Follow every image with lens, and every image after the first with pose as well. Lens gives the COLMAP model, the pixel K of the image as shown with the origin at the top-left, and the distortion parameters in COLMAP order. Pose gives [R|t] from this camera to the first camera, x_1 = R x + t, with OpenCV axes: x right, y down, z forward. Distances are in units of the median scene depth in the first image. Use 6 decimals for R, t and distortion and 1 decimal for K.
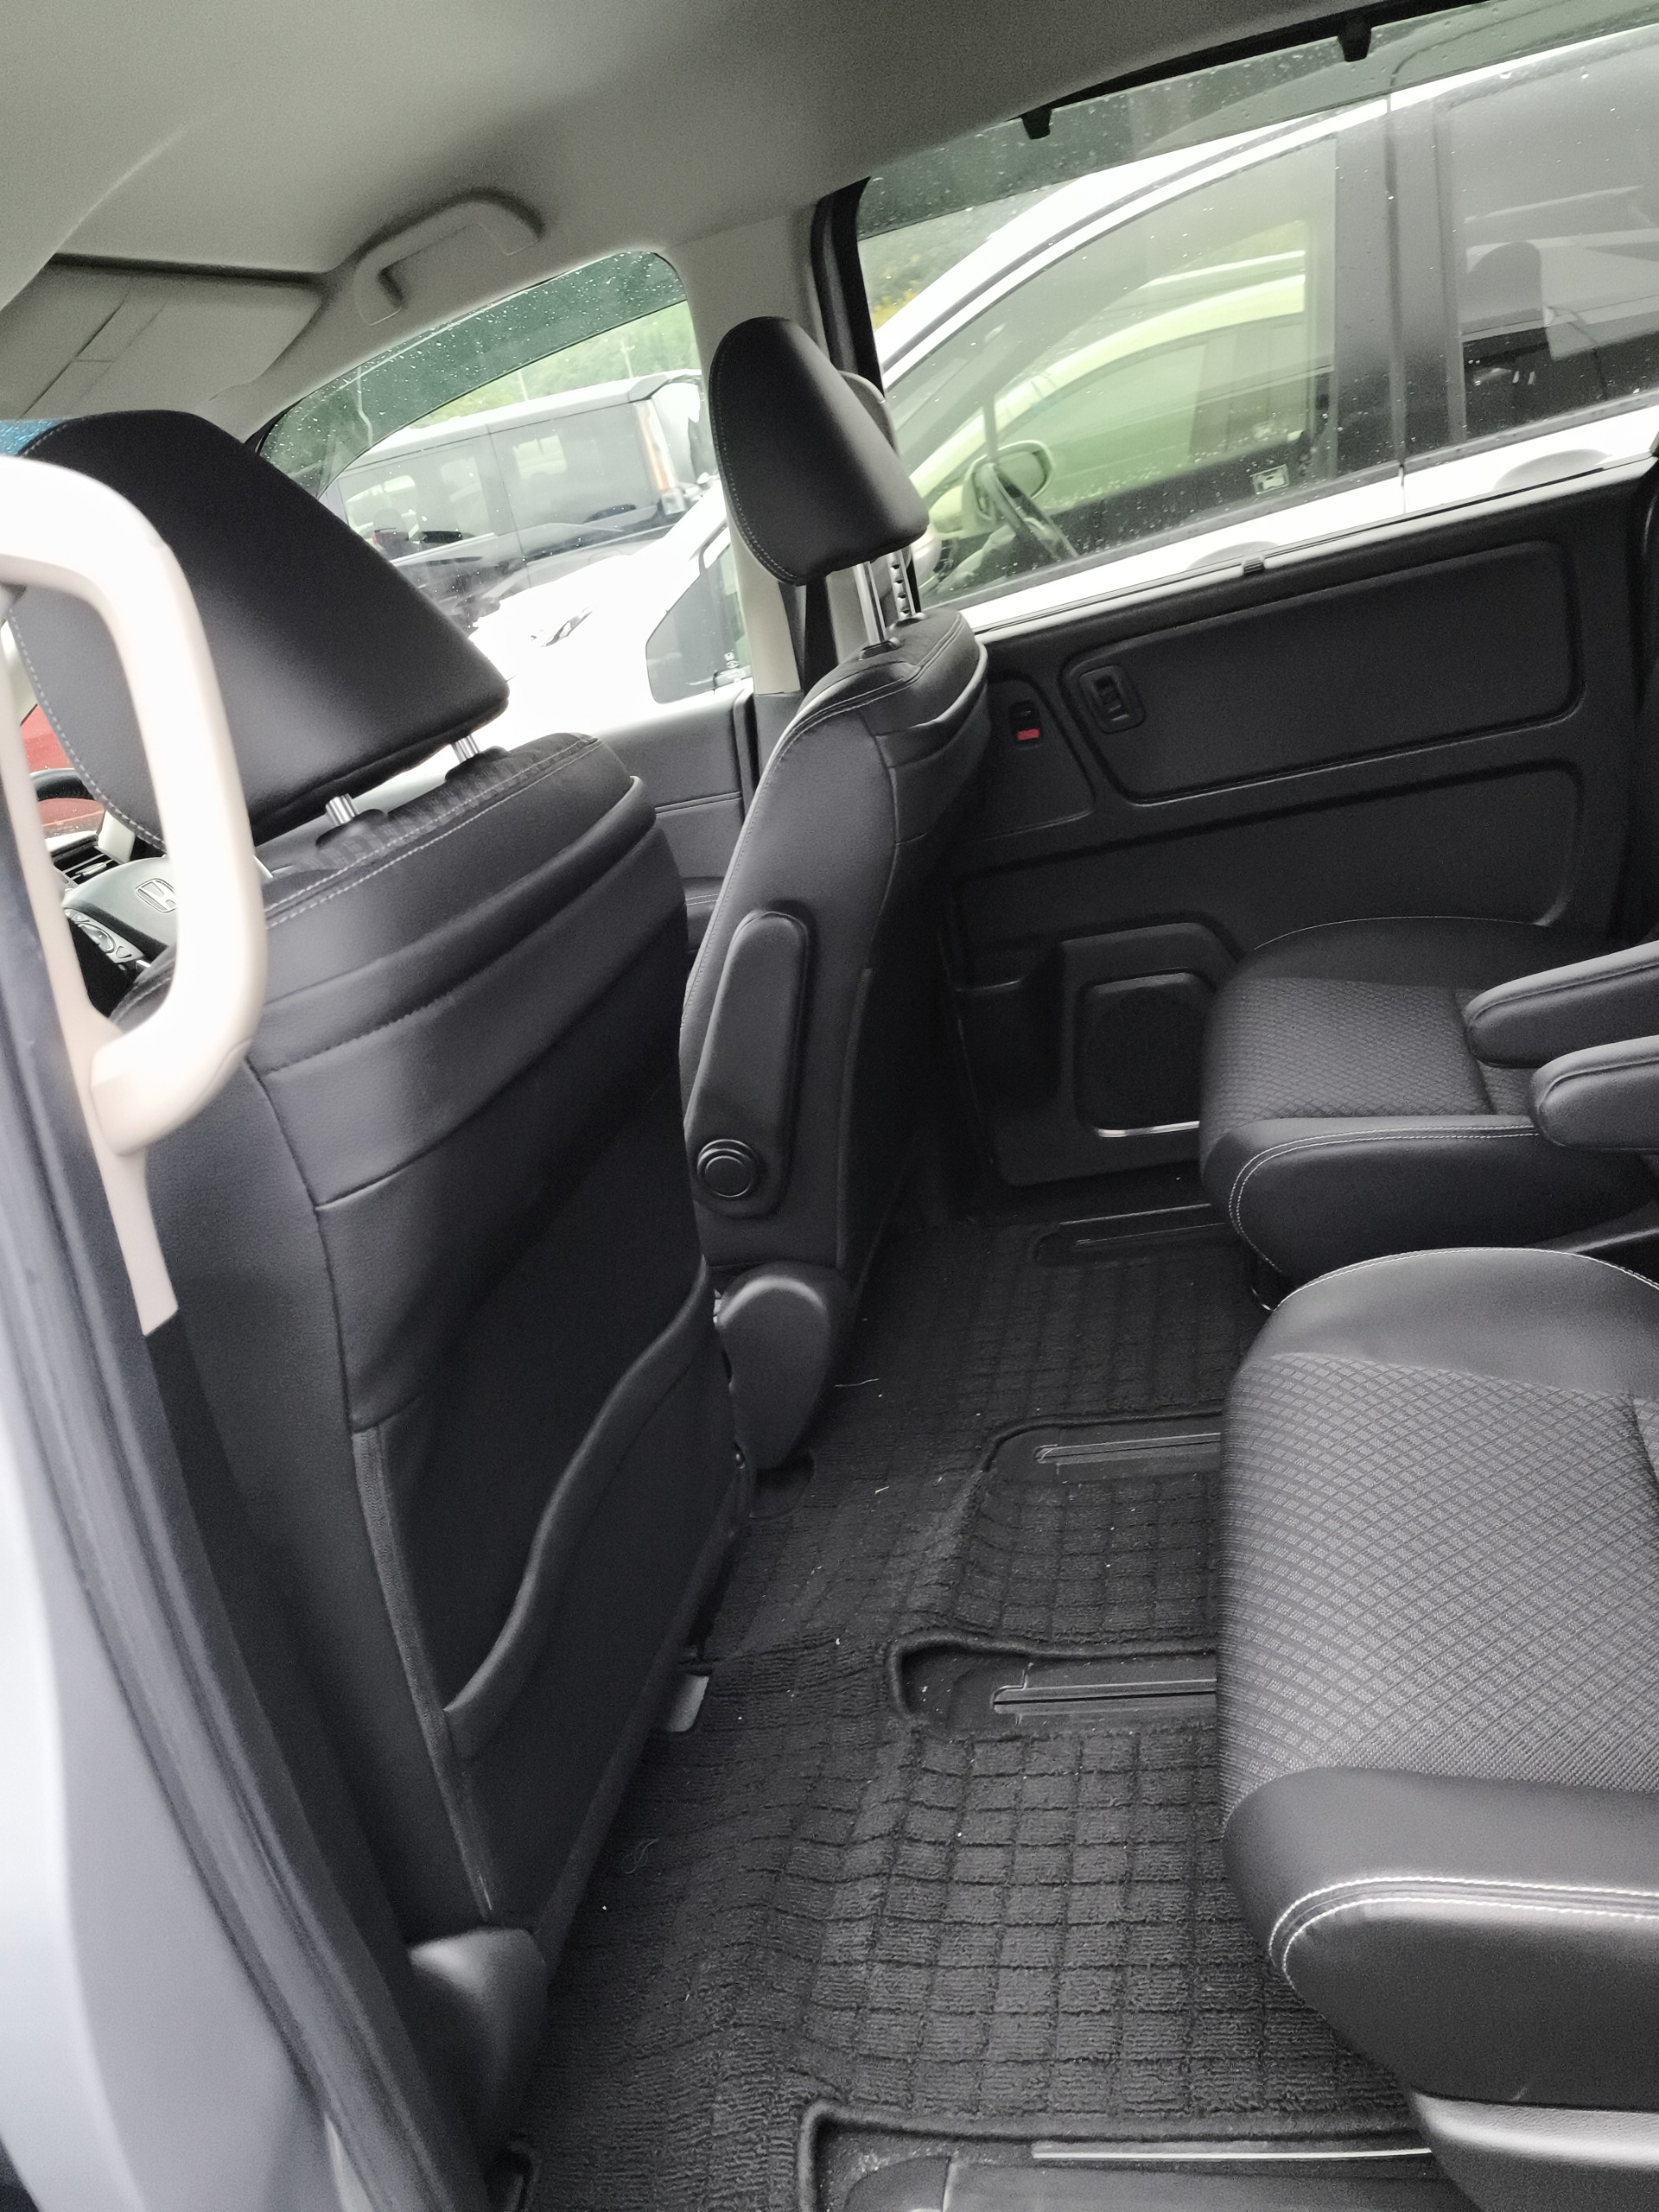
lens RADIAL K [[1622.8, 0, 861.4], [0, 1622.8, 1068.0], [0, 0, 1]] dist [0.064140, -0.082041]
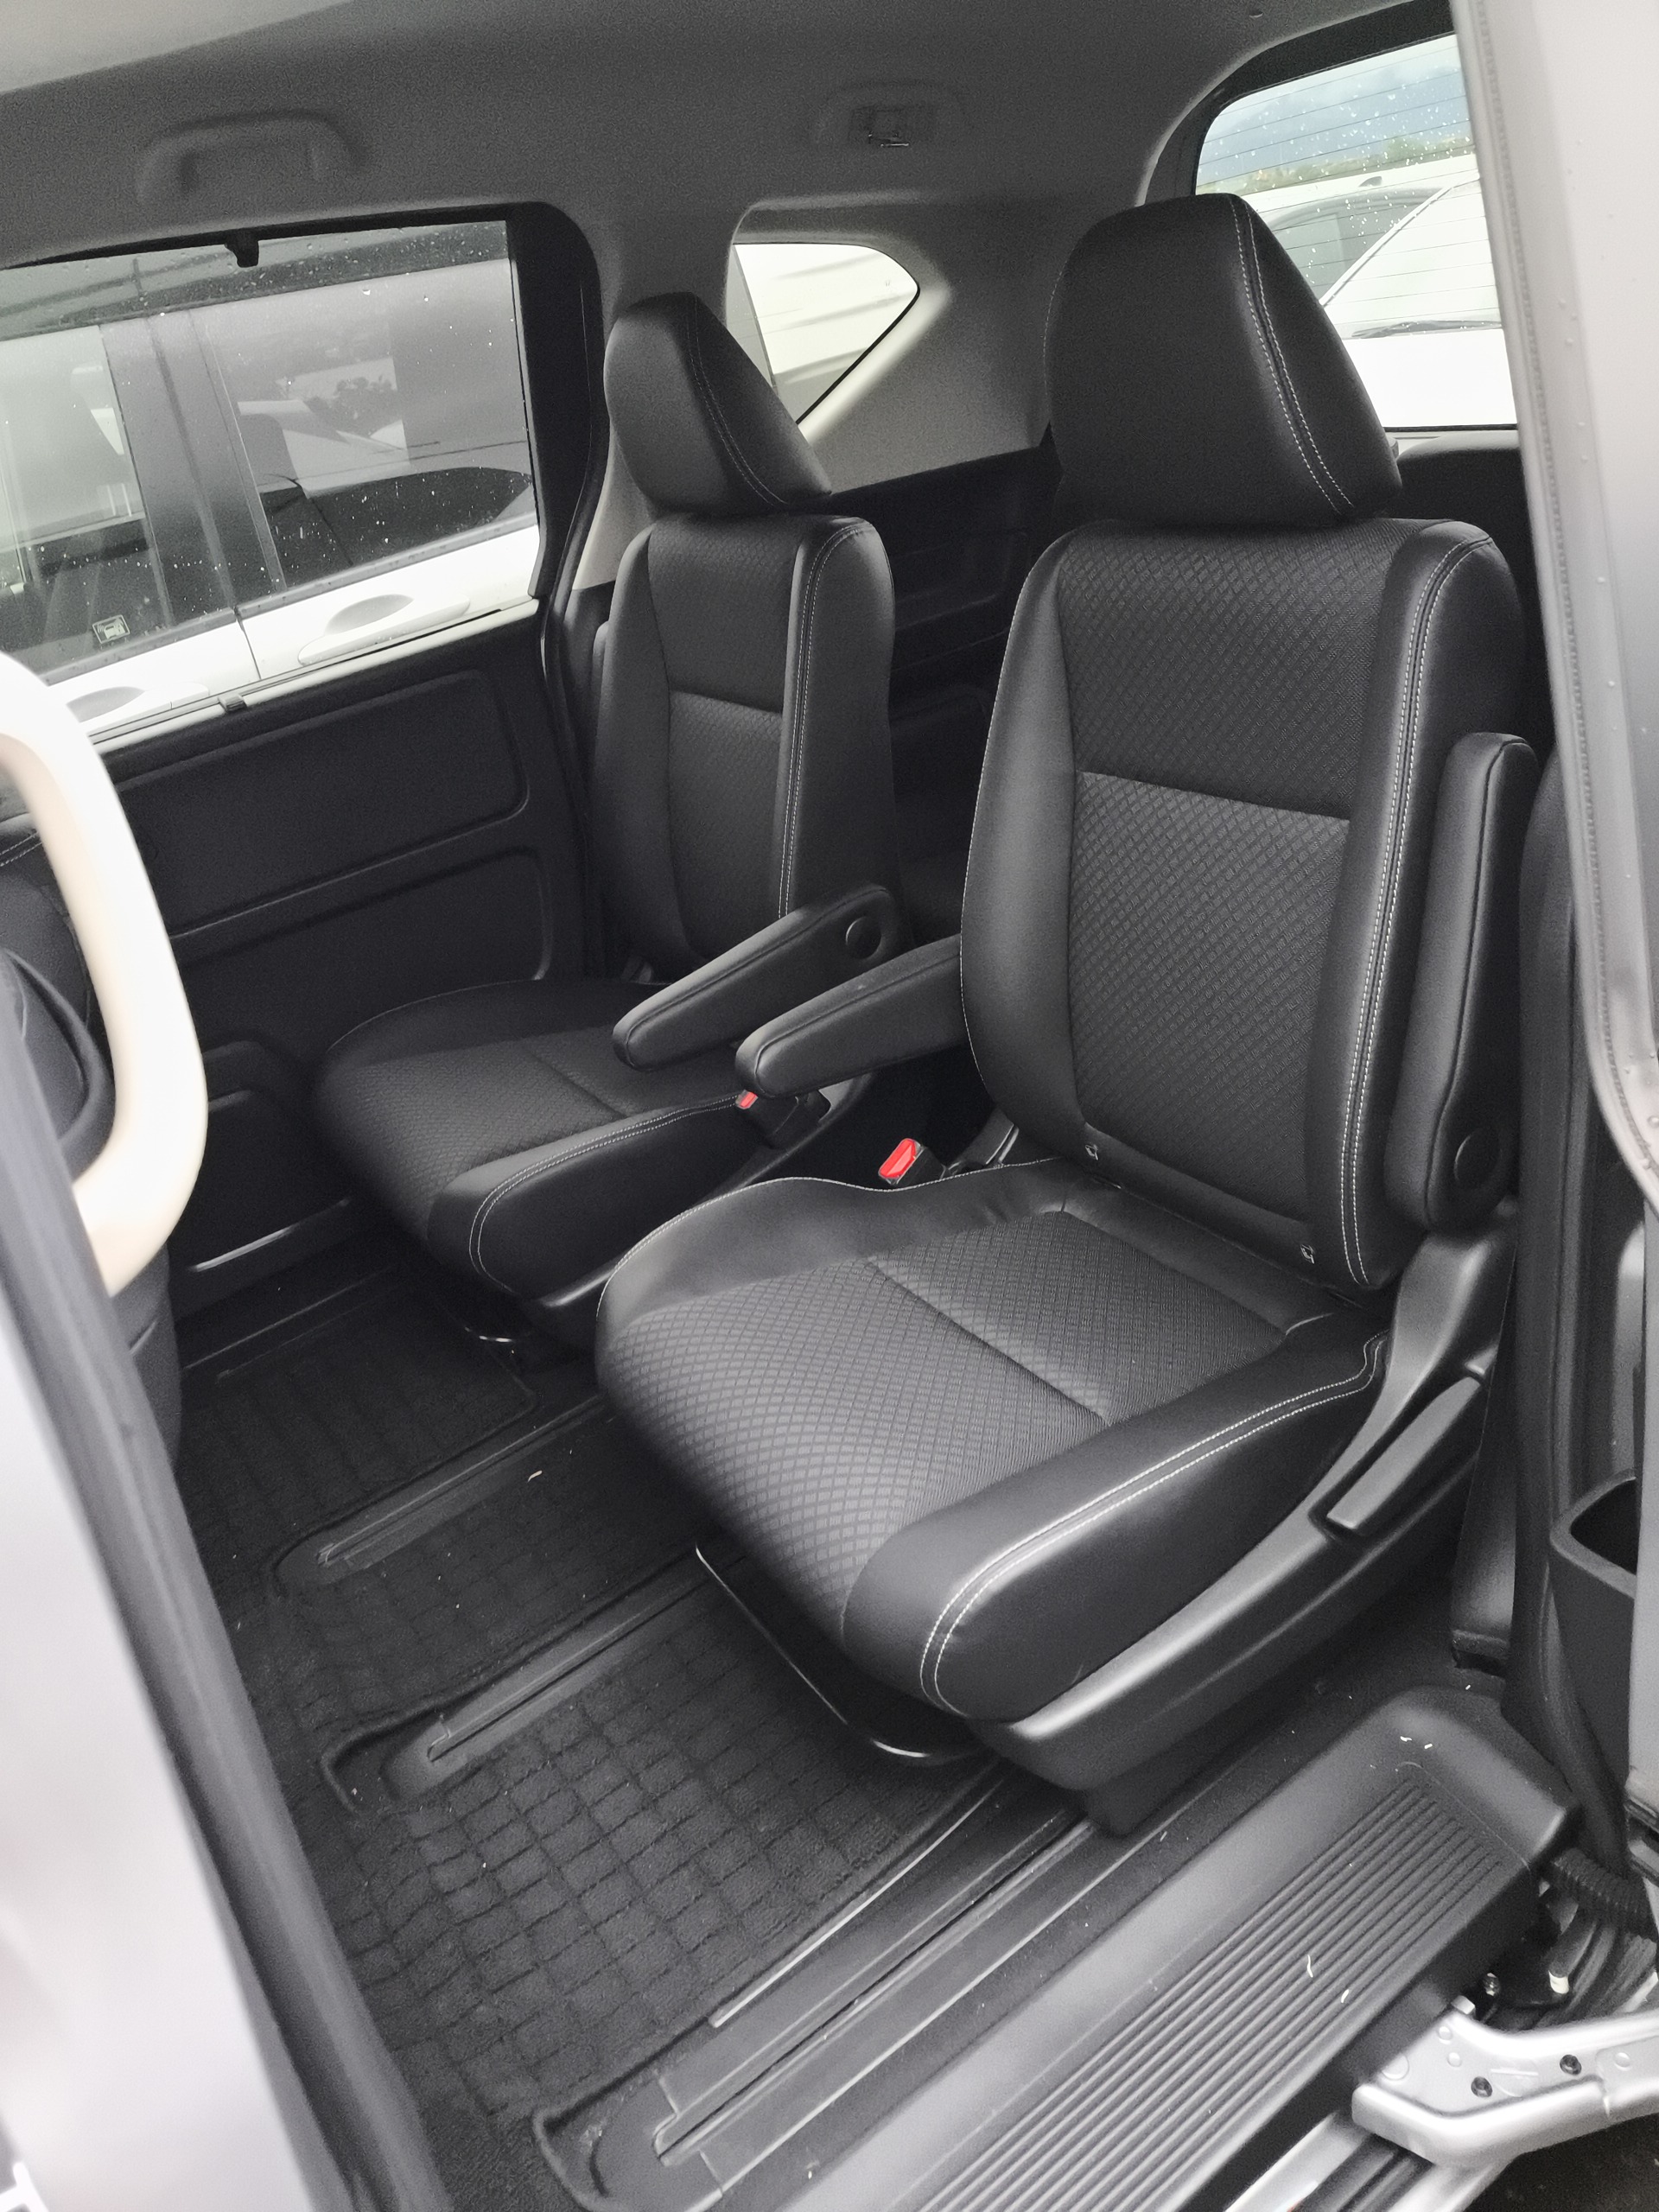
lens RADIAL K [[1622.8, 0, 815.0], [0, 1622.8, 1073.9], [0, 0, 1]] dist [0.064140, -0.082041]
pose [[0.712319, -0.220885, 0.666191, -0.345125], [0.272283, 0.961816, 0.027768, 0.002159], [-0.646887, 0.161613, 0.745264, -0.013382]]
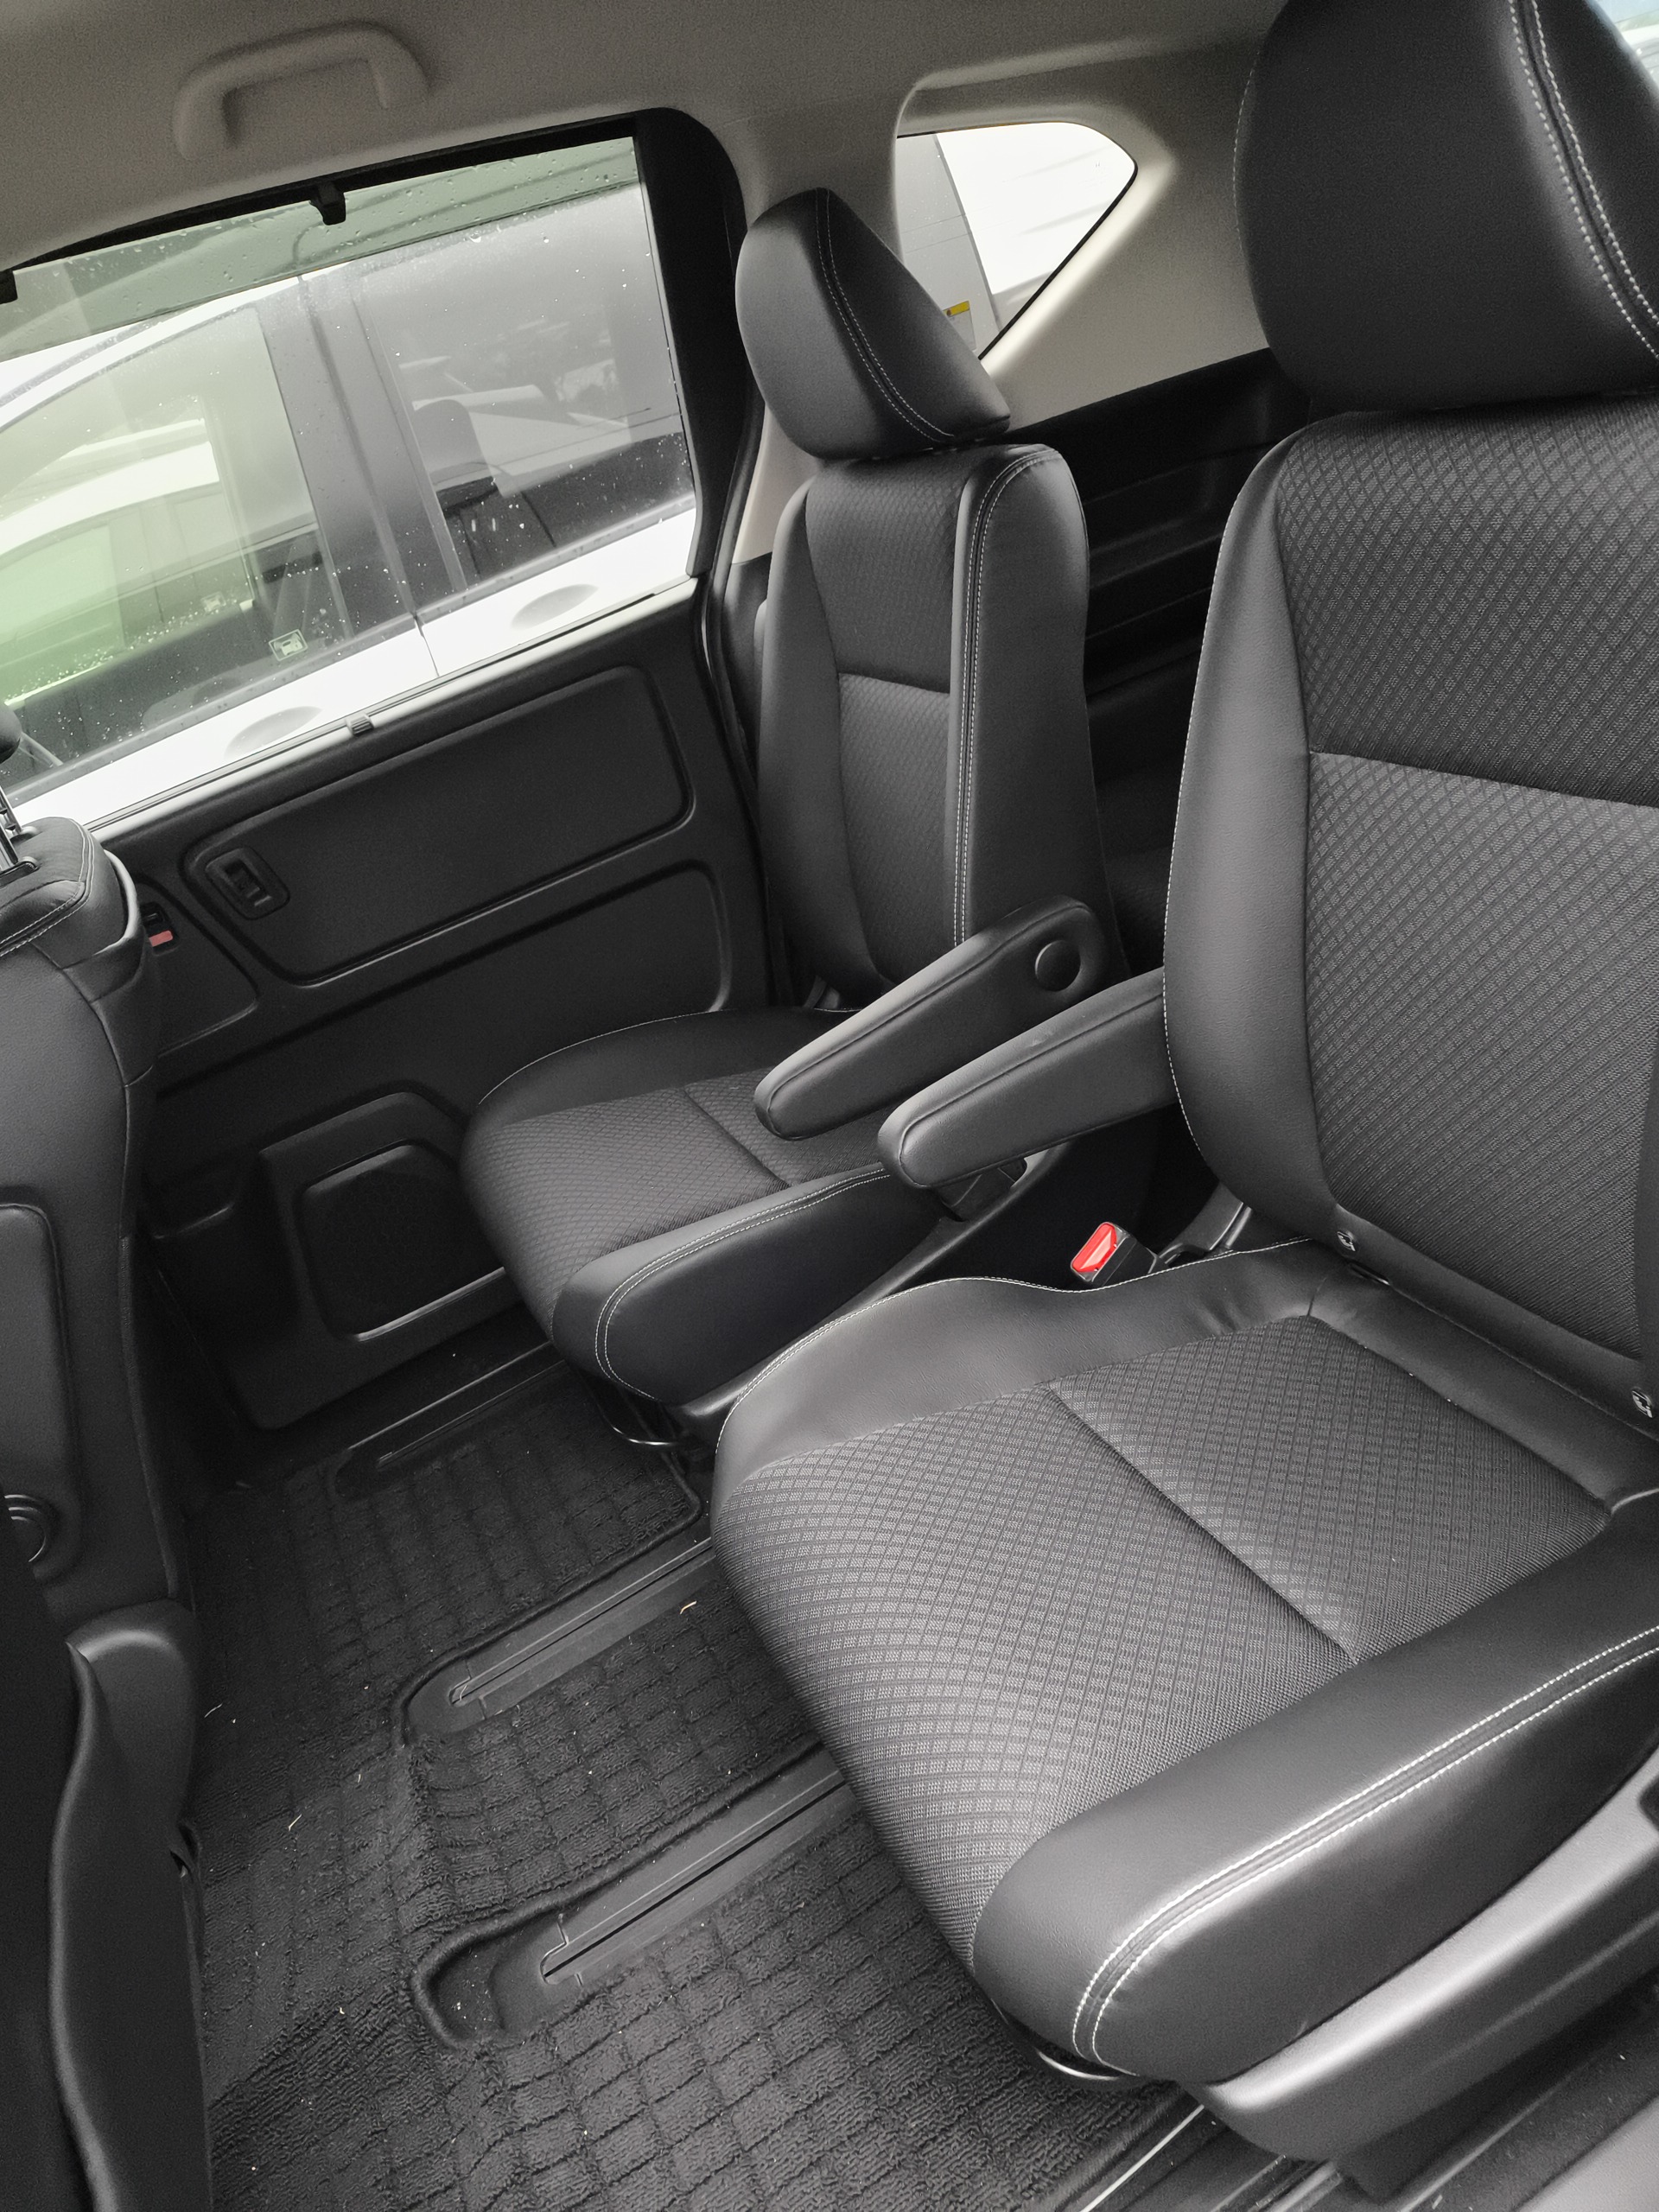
lens RADIAL K [[1622.8, 0, 830.6], [0, 1622.8, 1112.1], [0, 0, 1]] dist [0.064140, -0.082041]
pose [[0.807756, -0.267587, 0.525289, -0.136163], [0.302524, 0.952927, 0.020227, -0.031340], [-0.505974, 0.142574, 0.850684, 0.092397]]
